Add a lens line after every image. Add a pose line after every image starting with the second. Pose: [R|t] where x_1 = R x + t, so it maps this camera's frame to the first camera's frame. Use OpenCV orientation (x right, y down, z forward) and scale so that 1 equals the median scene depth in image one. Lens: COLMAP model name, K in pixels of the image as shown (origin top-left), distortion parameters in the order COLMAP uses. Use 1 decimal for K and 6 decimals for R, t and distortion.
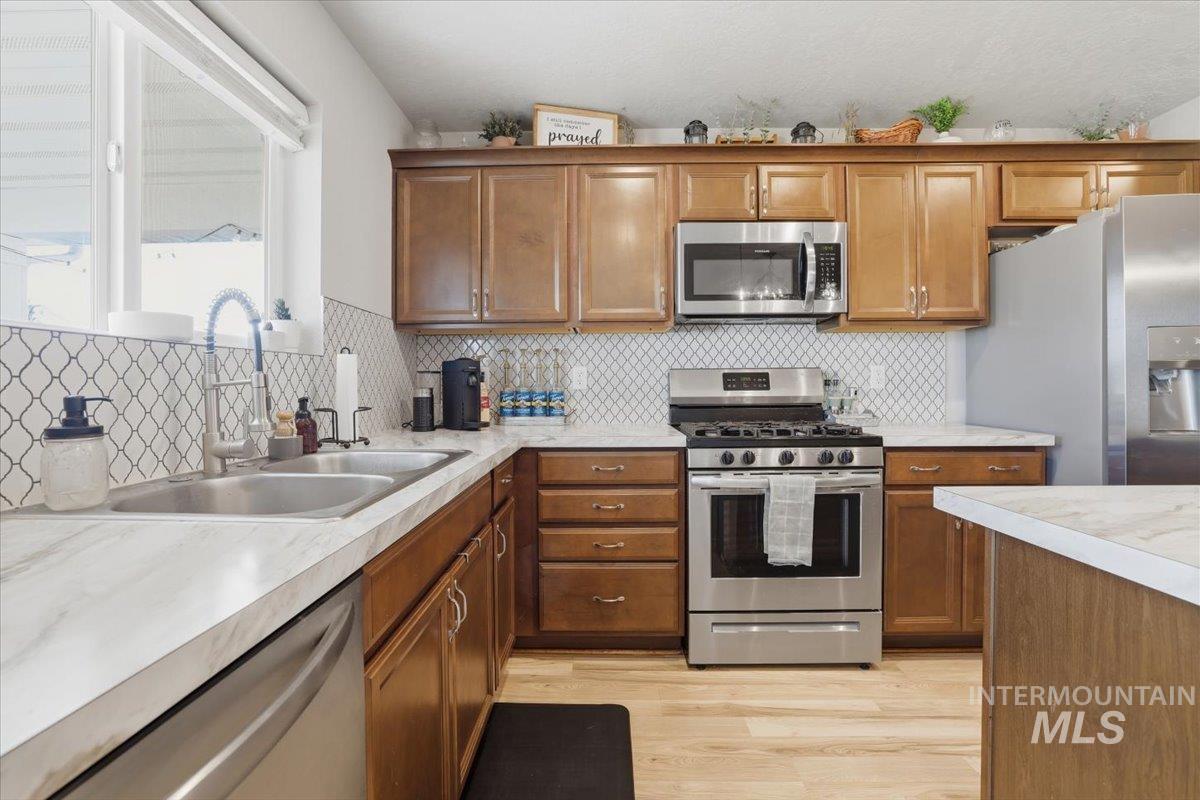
lens RADIAL K [[531.4, 0, 594.7], [0, 531.4, 383.6], [0, 0, 1]] dist [-0.050676, 0.016365]
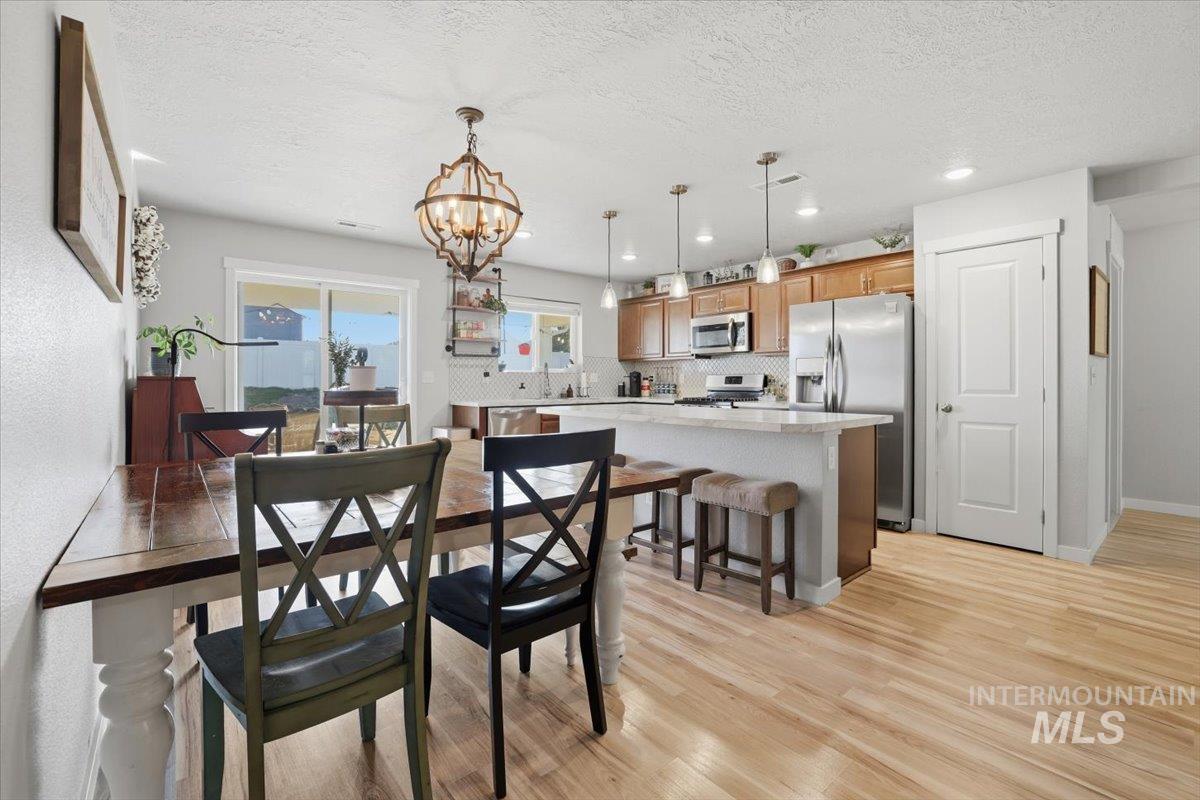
lens RADIAL K [[531.4, 0, 594.7], [0, 531.4, 383.6], [0, 0, 1]] dist [-0.050676, 0.016365]
pose [[0.651571, 0.006850, -0.758557, 1.750840], [-0.002016, 0.999971, 0.007298, -0.005554], [0.758585, -0.003226, 0.651566, -1.010420]]
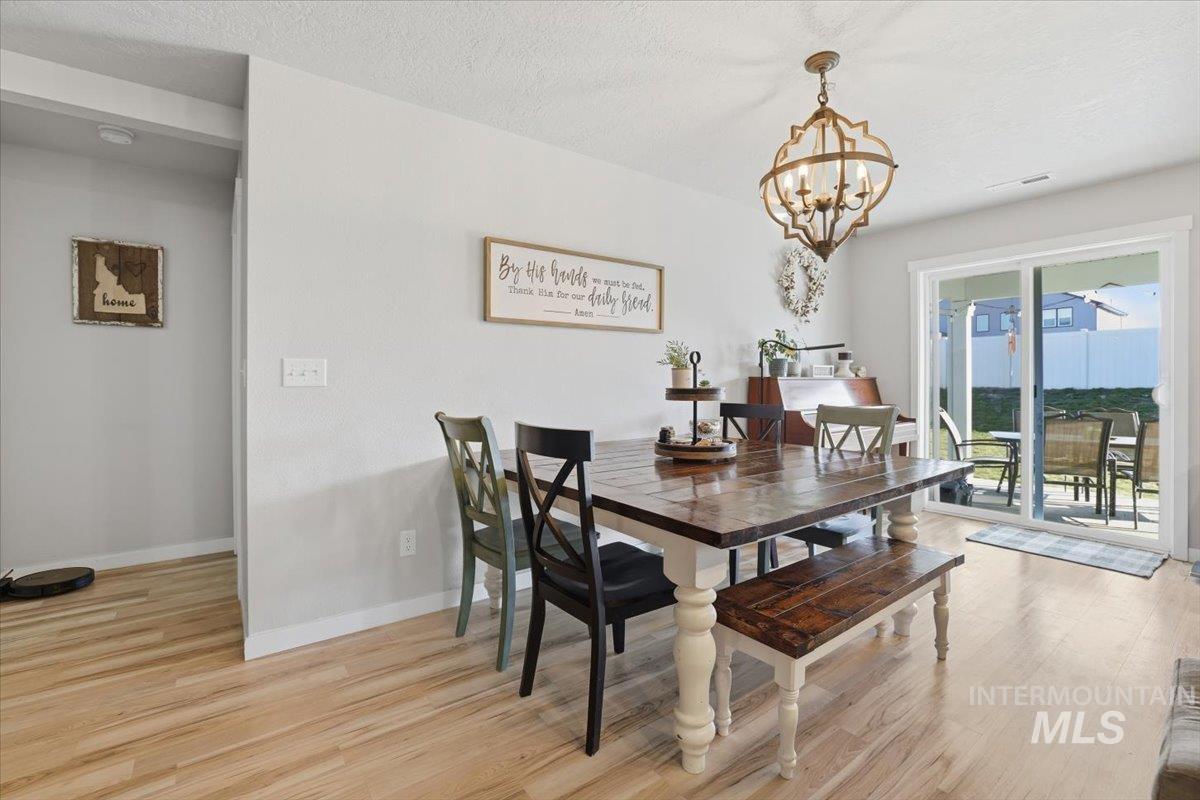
lens RADIAL K [[531.4, 0, 594.7], [0, 531.4, 383.6], [0, 0, 1]] dist [-0.050676, 0.016365]
pose [[-0.795326, 0.007493, -0.606136, 1.619870], [0.006342, 0.999972, 0.004039, -0.000507], [0.606149, -0.000632, -0.795351, 0.009528]]
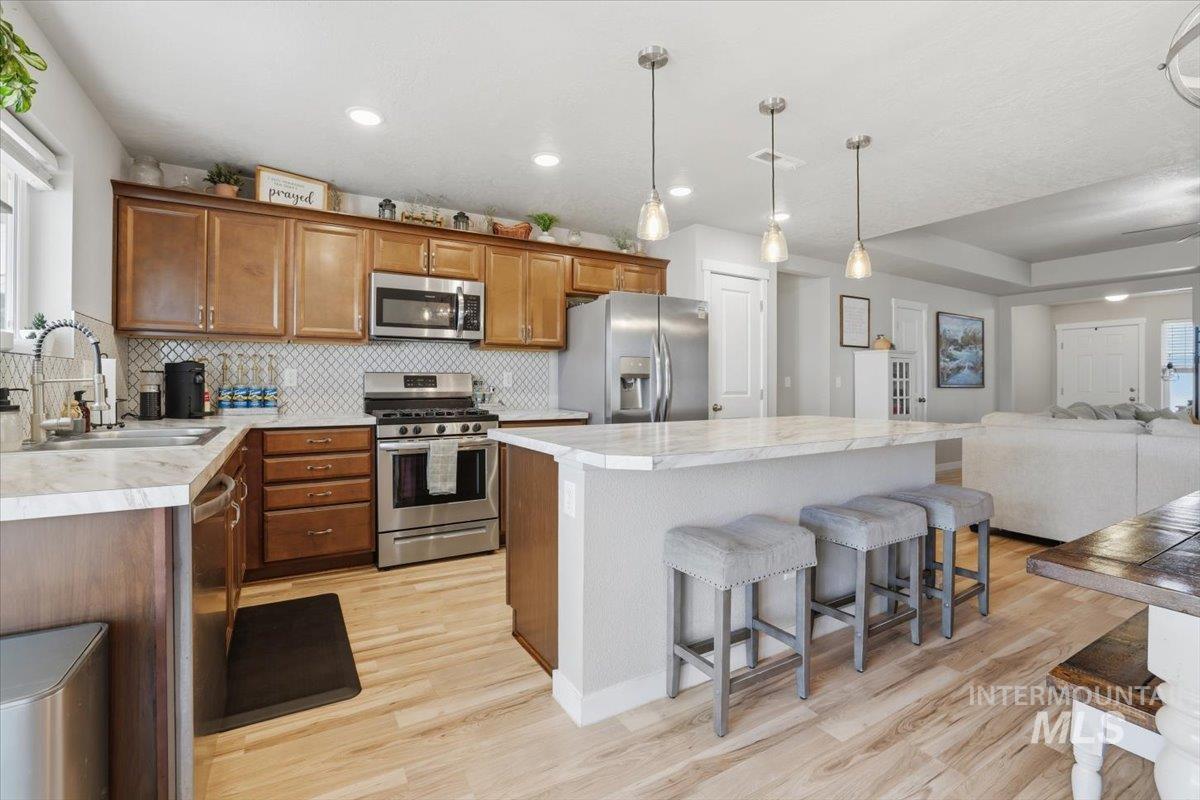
lens RADIAL K [[531.4, 0, 594.7], [0, 531.4, 383.6], [0, 0, 1]] dist [-0.050676, 0.016365]
pose [[0.850614, 0.007310, 0.525739, -0.077485], [-0.008301, 0.999965, -0.000472, -0.002250], [-0.525724, -0.003963, 0.850646, -0.533851]]
